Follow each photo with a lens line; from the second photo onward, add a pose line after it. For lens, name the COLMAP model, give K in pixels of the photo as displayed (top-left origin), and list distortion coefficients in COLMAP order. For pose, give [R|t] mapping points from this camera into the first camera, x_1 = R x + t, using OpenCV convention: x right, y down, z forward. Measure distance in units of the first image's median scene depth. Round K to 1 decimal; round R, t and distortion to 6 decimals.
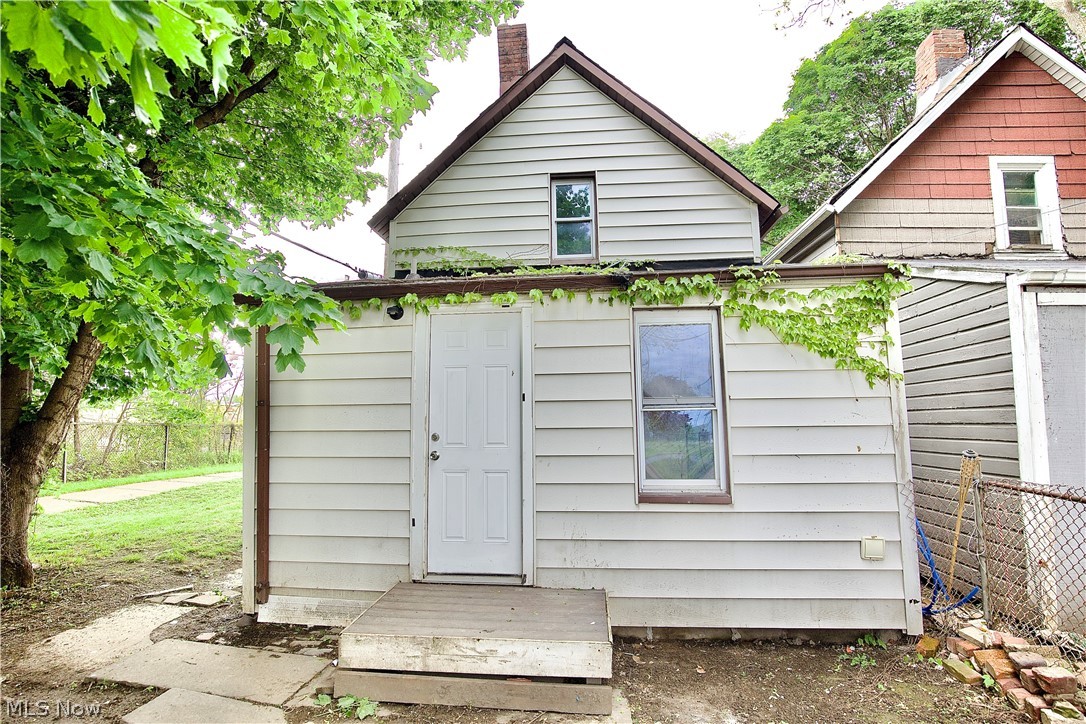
lens RADIAL K [[567.5, 0, 545.4], [0, 567.5, 359.4], [0, 0, 1]] dist [-0.027608, -0.000236]
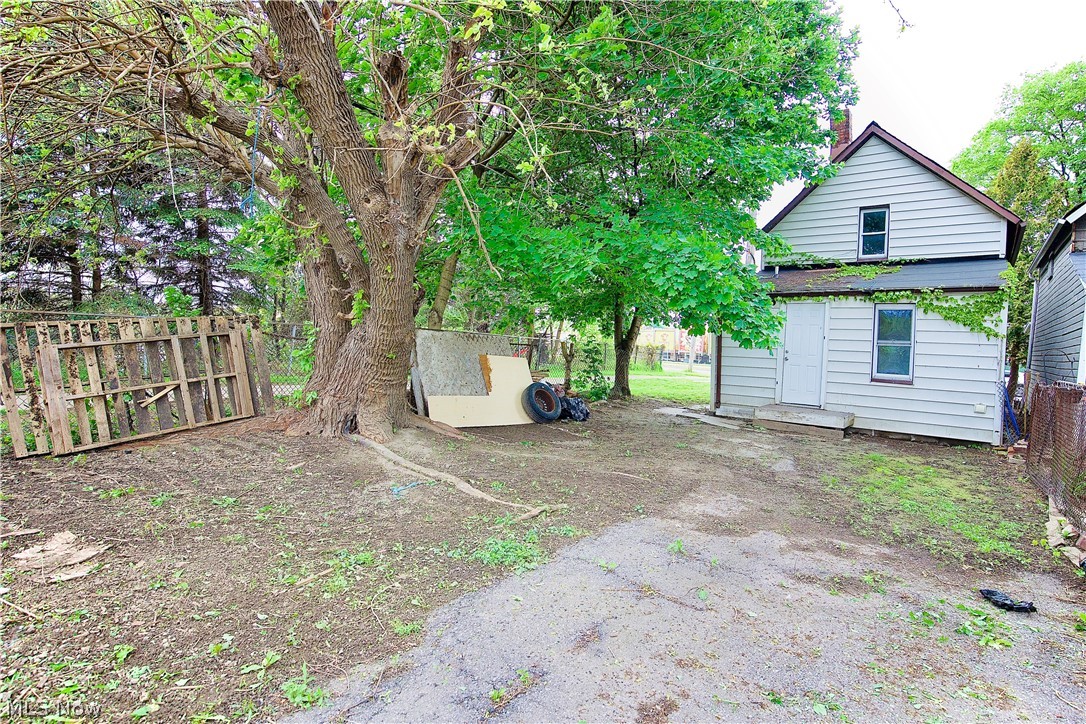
lens RADIAL K [[567.5, 0, 549.1], [0, 567.5, 354.1], [0, 0, 1]] dist [-0.027608, -0.000236]
pose [[0.842397, 0.056796, -0.535855, 0.275265], [0.004275, 0.993694, 0.112043, -0.146172], [0.538840, -0.096676, 0.836843, -1.753180]]
